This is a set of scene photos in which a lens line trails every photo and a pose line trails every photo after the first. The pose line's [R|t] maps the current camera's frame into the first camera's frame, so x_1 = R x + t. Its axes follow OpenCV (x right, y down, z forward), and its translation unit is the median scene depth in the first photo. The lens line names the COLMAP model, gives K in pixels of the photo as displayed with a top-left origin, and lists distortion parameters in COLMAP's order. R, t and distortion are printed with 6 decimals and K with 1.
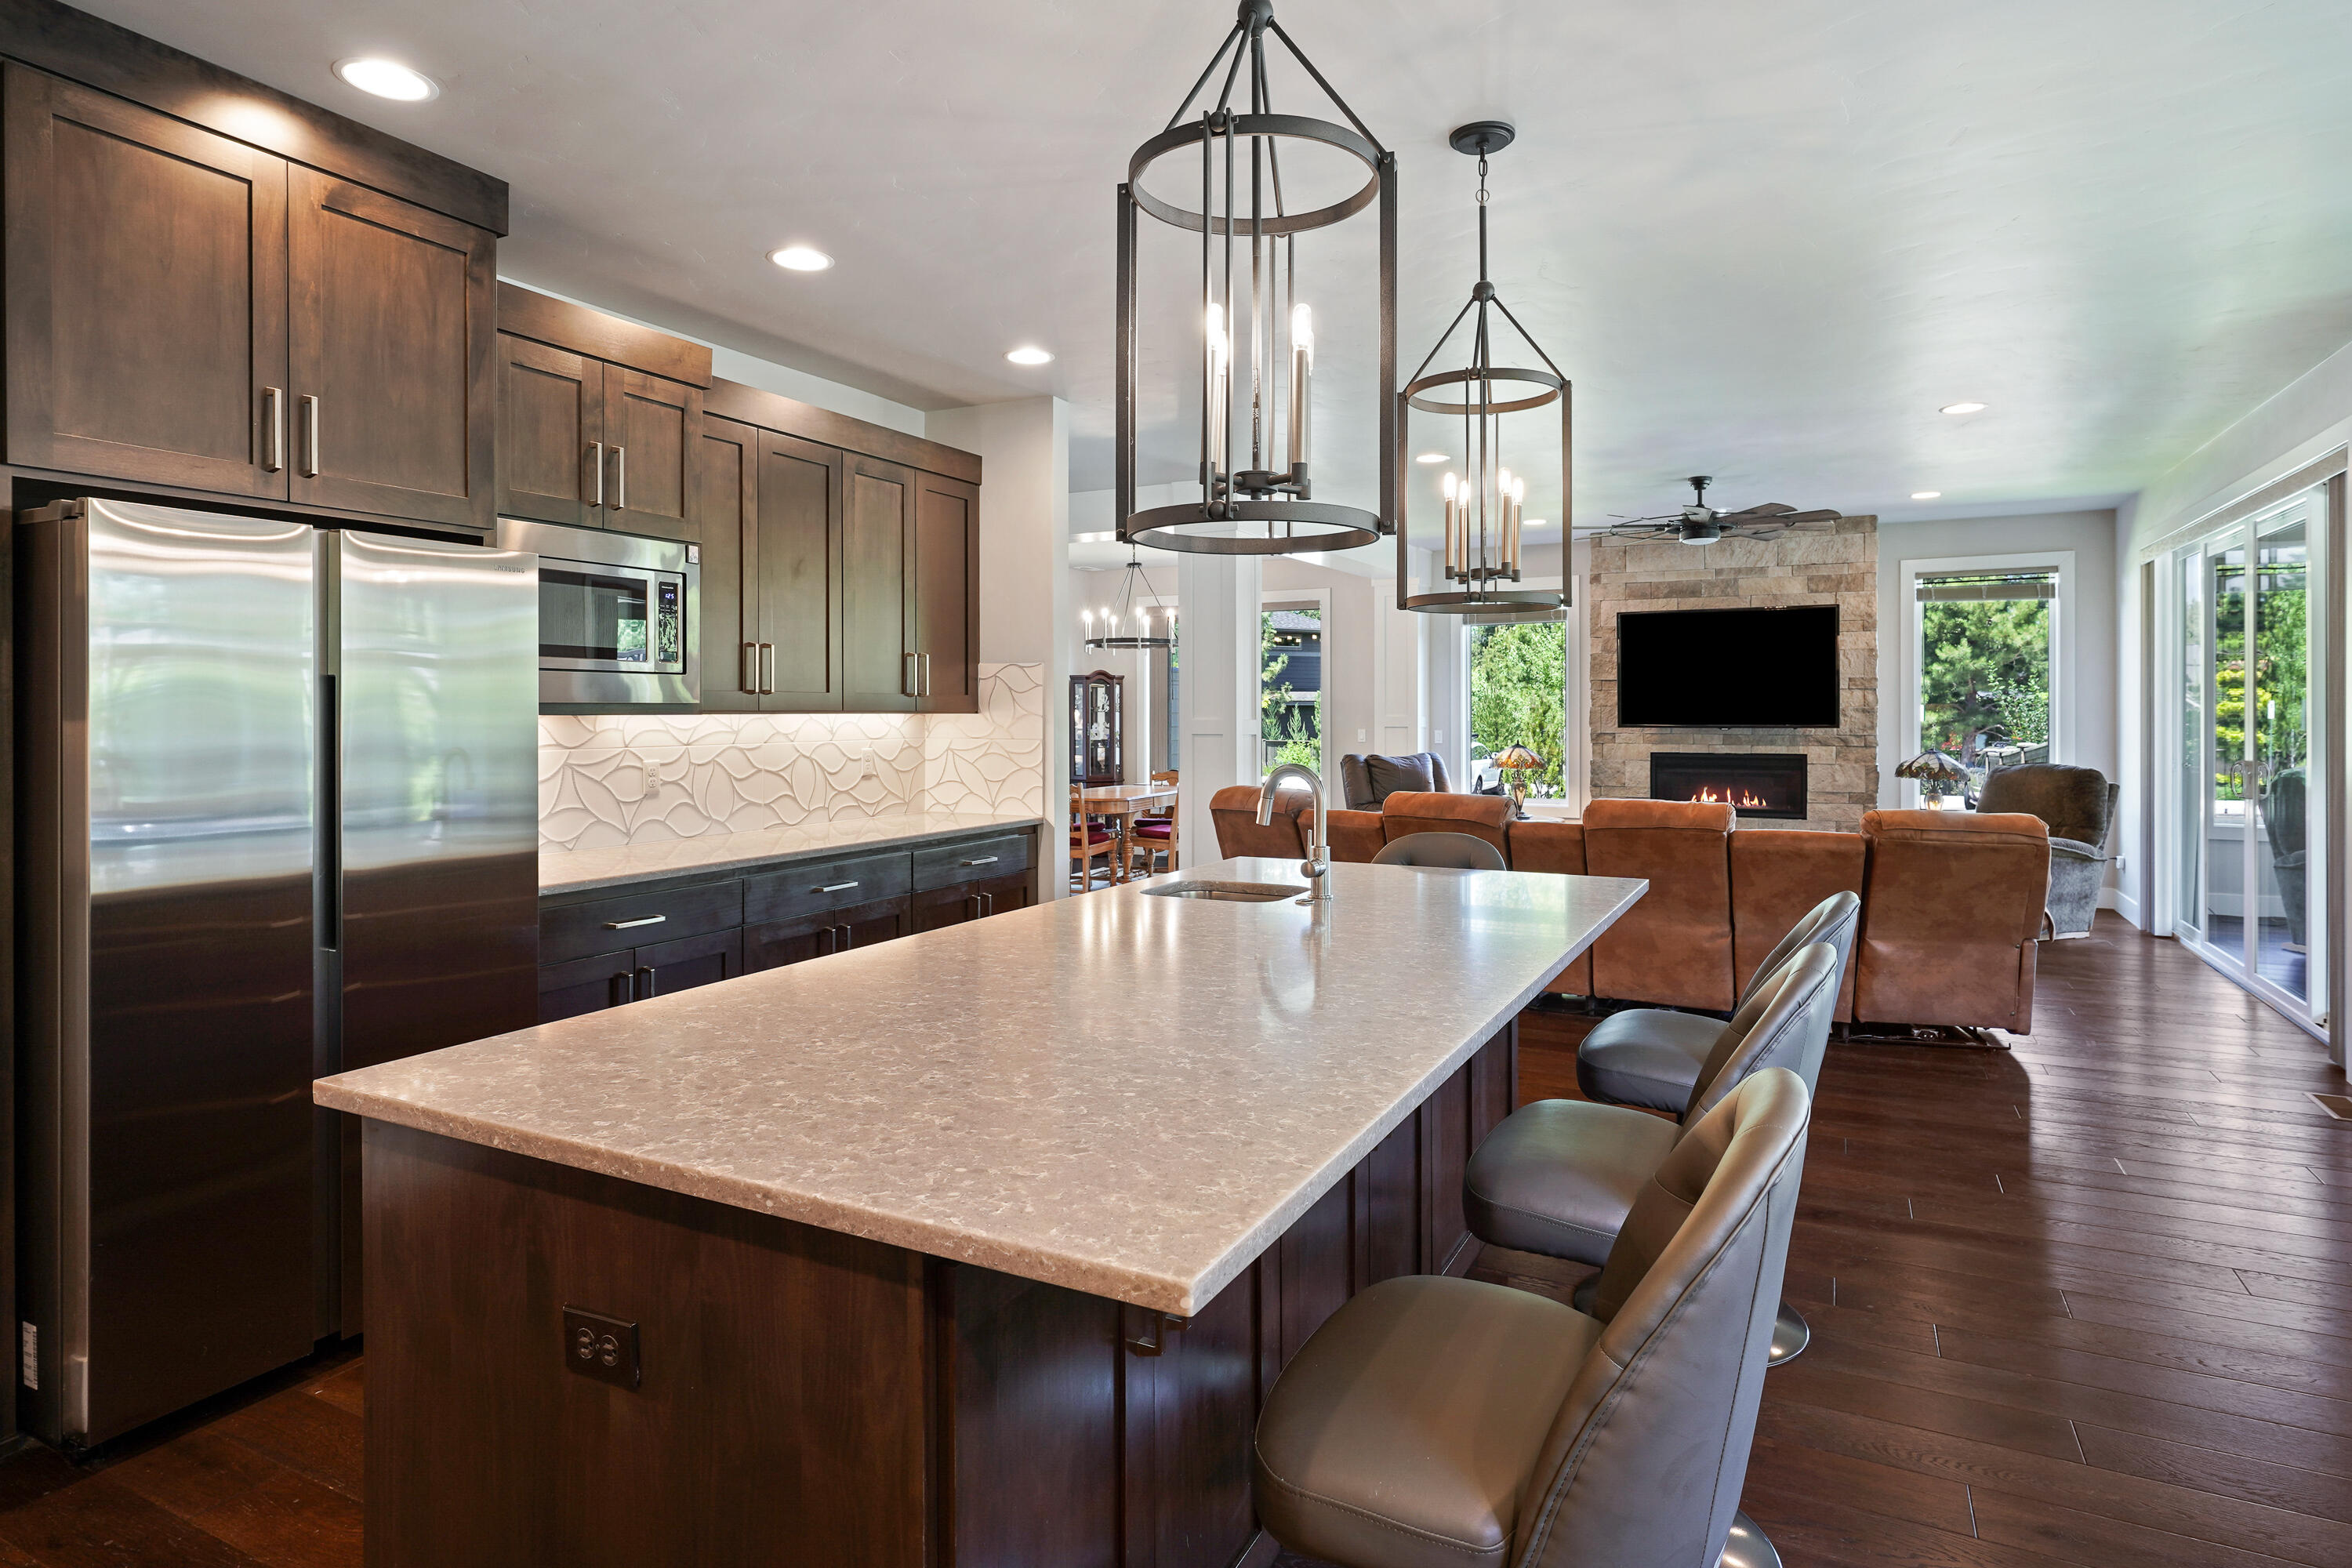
lens RADIAL K [[1286.2, 0, 1165.4], [0, 1286.2, 714.3], [0, 0, 1]] dist [-0.001713, -0.000579]
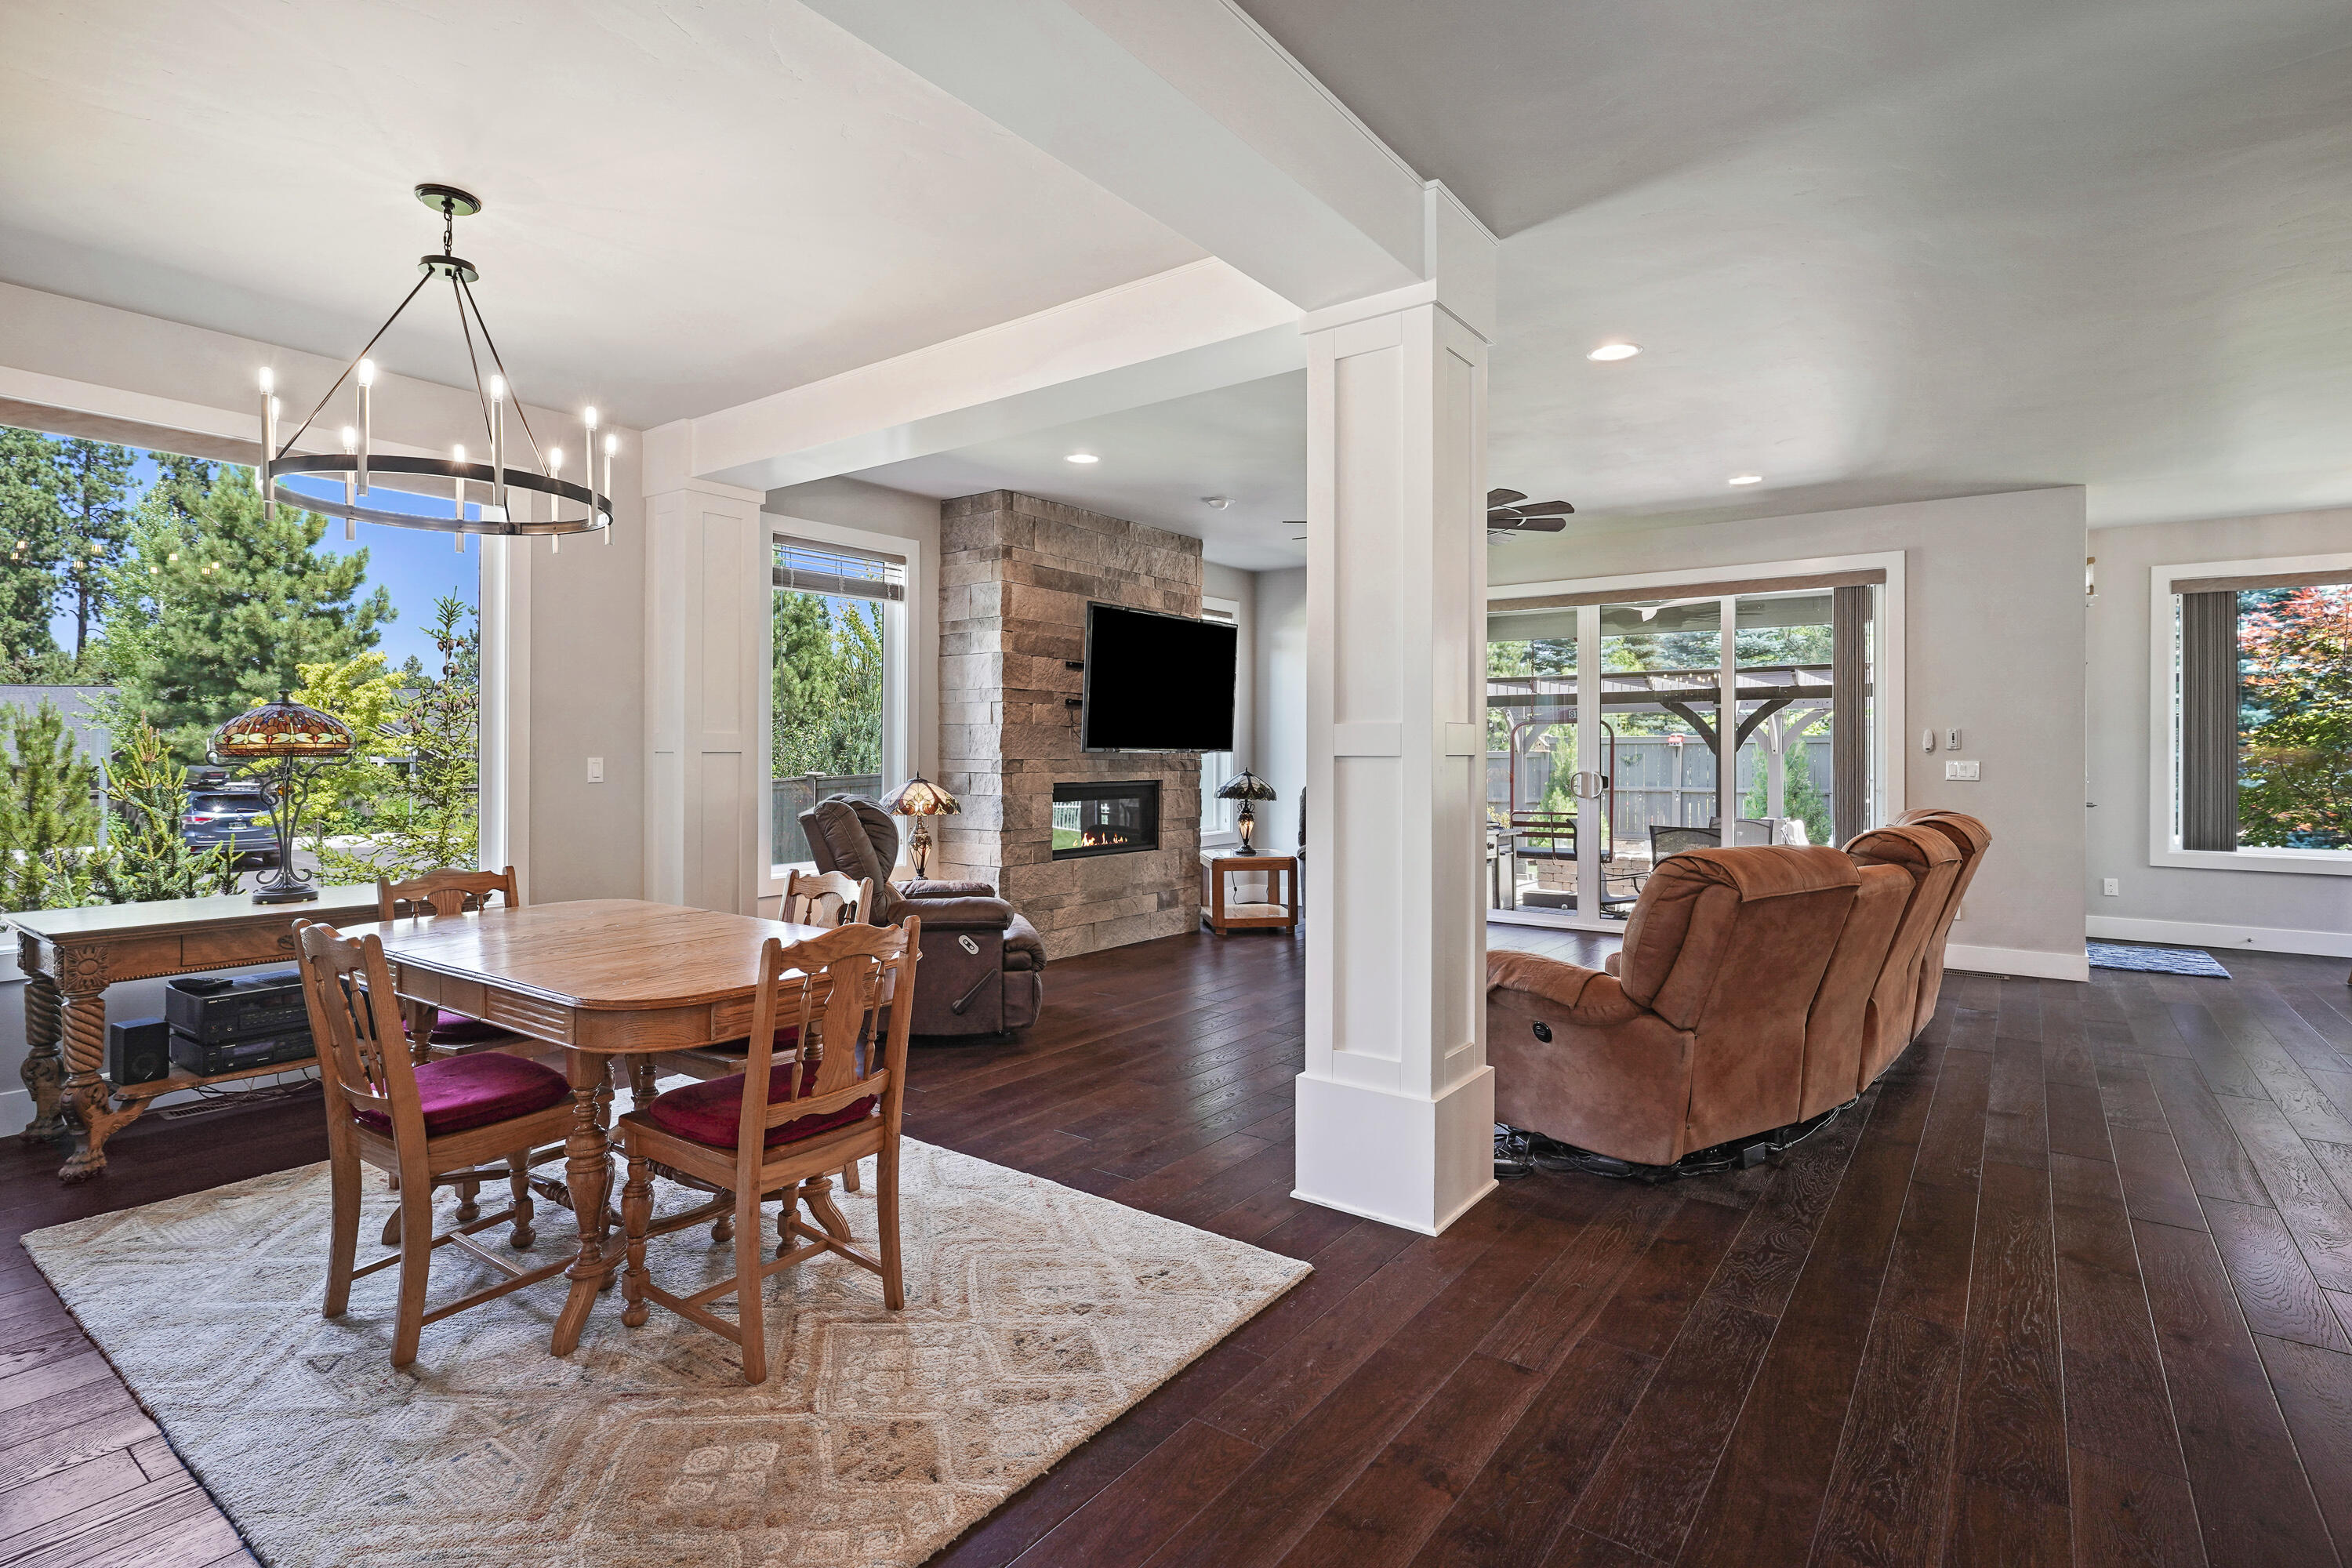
lens RADIAL K [[1143.7, 0, 1175.9], [0, 1143.7, 745.5], [0, 0, 1]] dist [0.000016, 0.000548]
pose [[0.152124, 0.008122, 0.988328, -0.664203], [-0.006198, 0.999954, -0.007264, 0.023810], [-0.988342, -0.005021, 0.152168, 1.748825]]
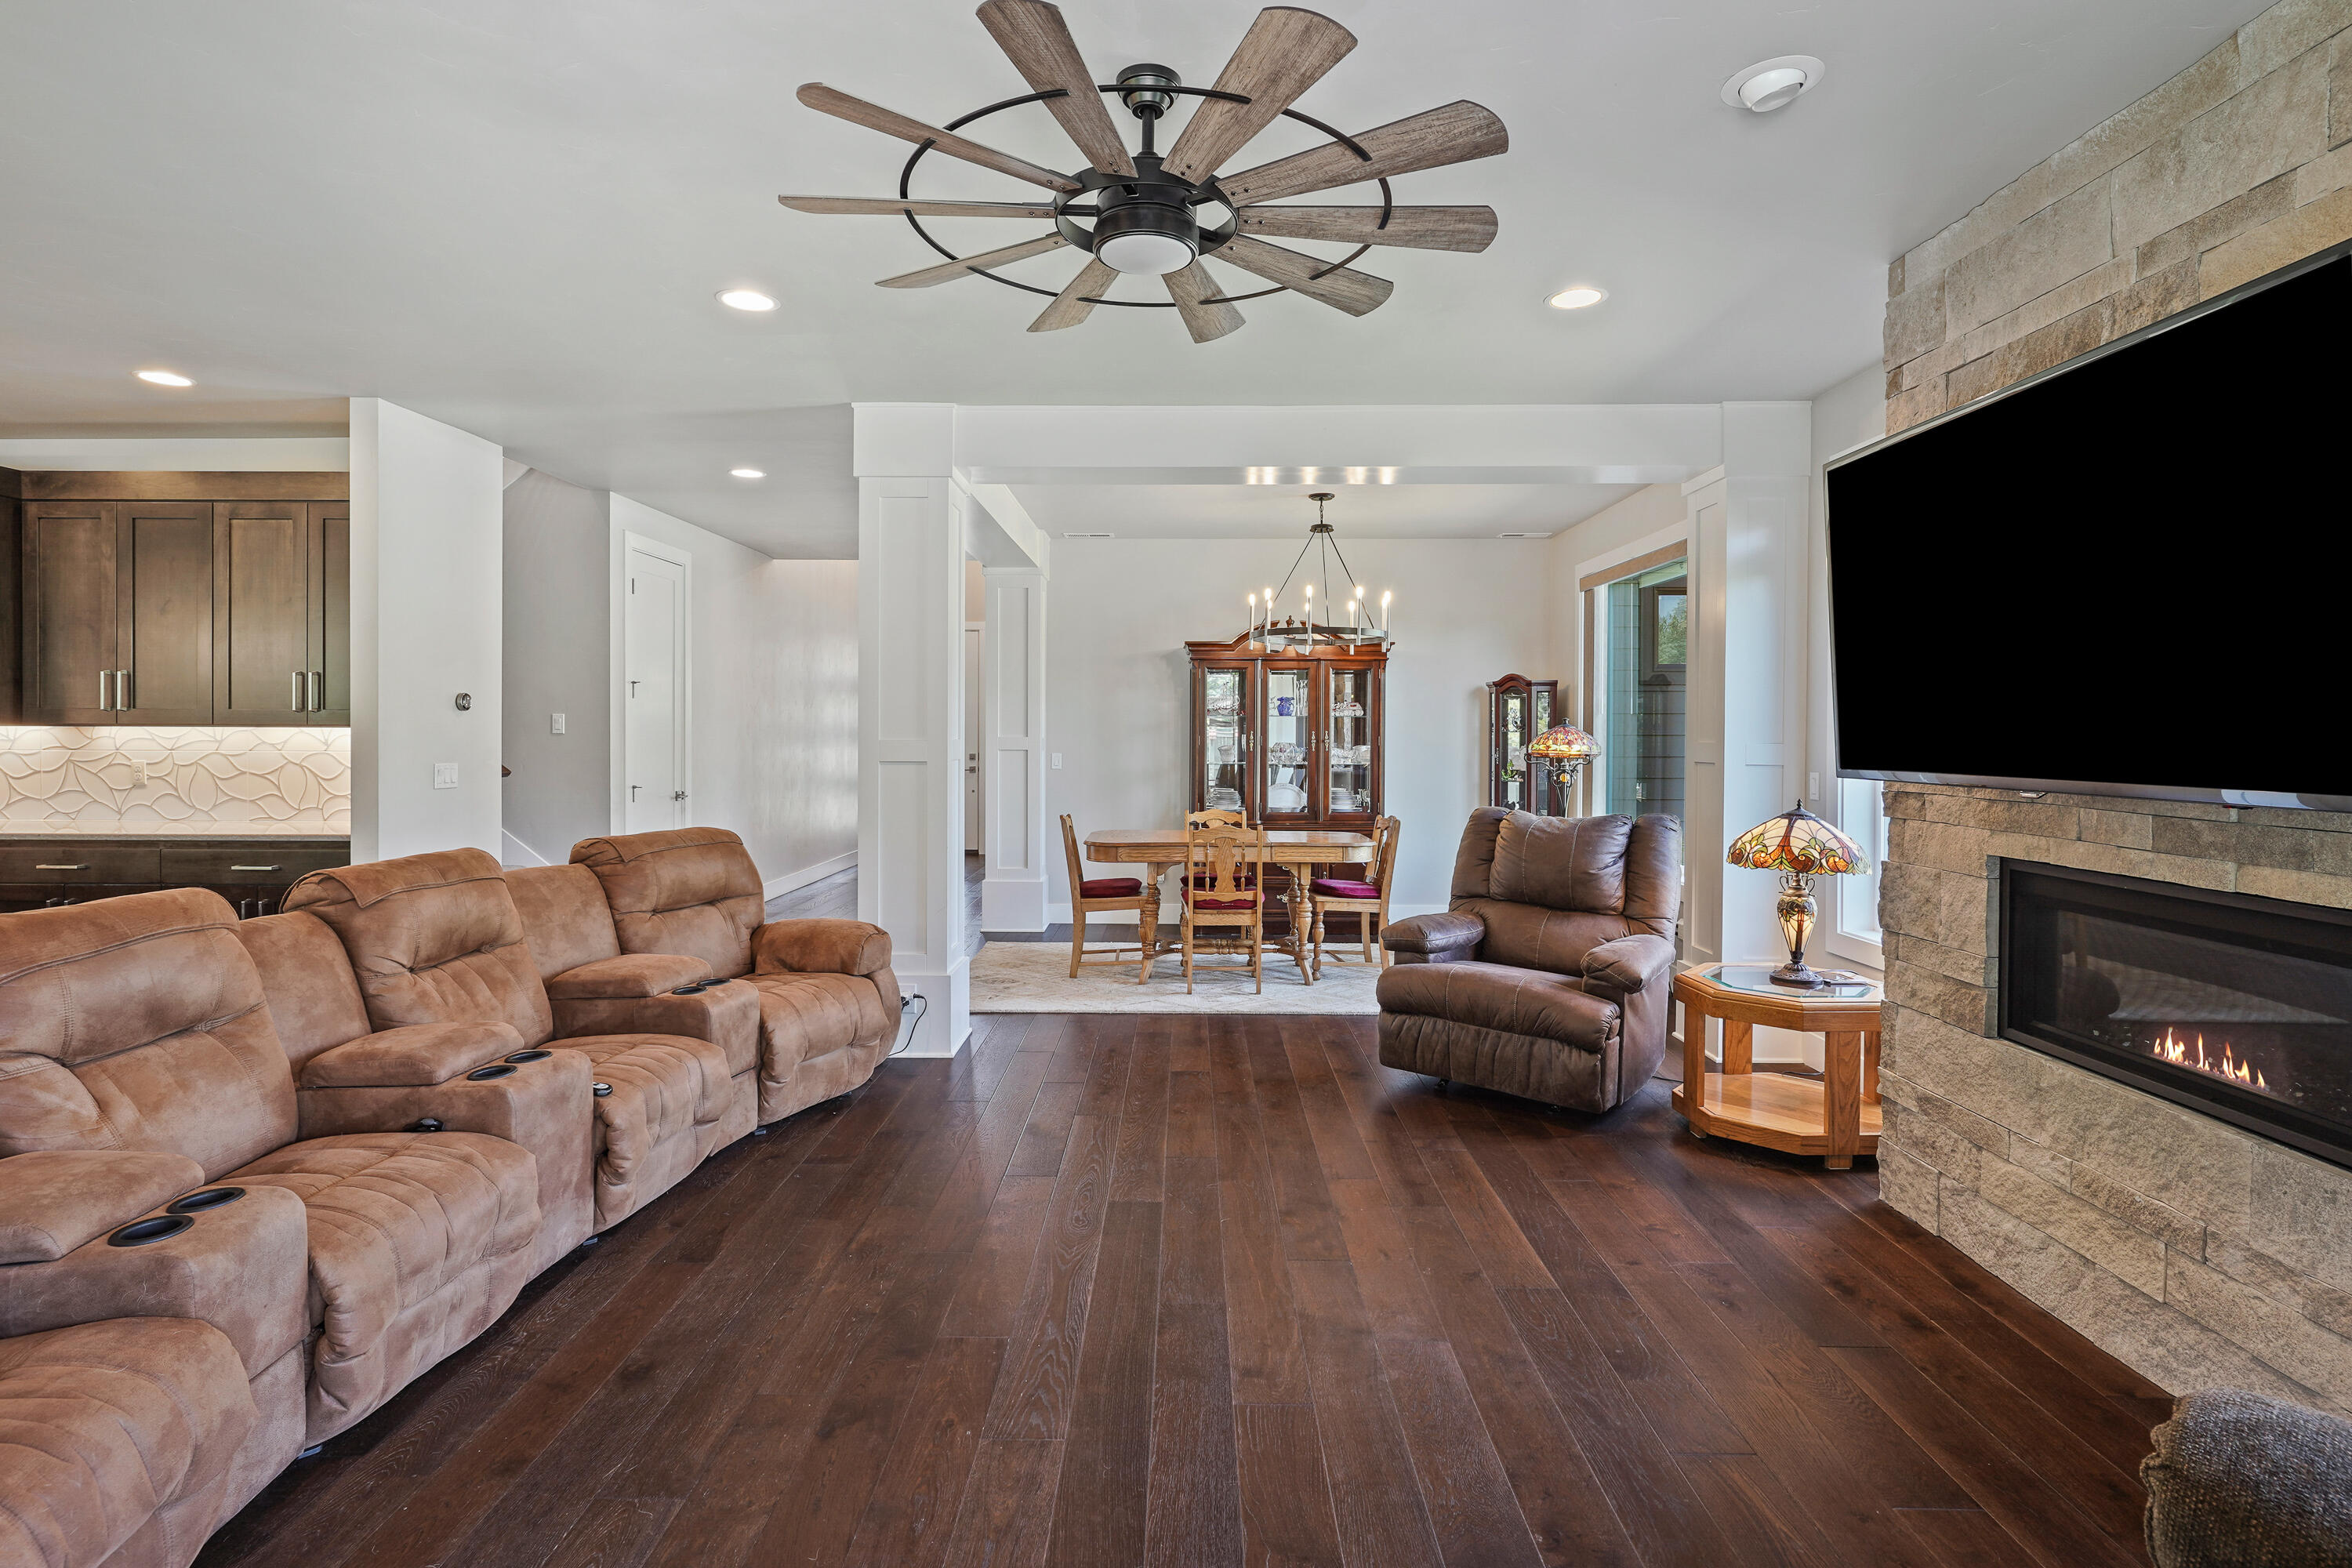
lens RADIAL K [[1143.7, 0, 1175.9], [0, 1143.7, 745.5], [0, 0, 1]] dist [0.000016, 0.000548]
pose [[0.448702, 0.014694, -0.893561, 1.177092], [-0.007108, 0.999892, 0.012873, -0.003437], [0.893653, 0.000576, 0.448758, 1.437875]]
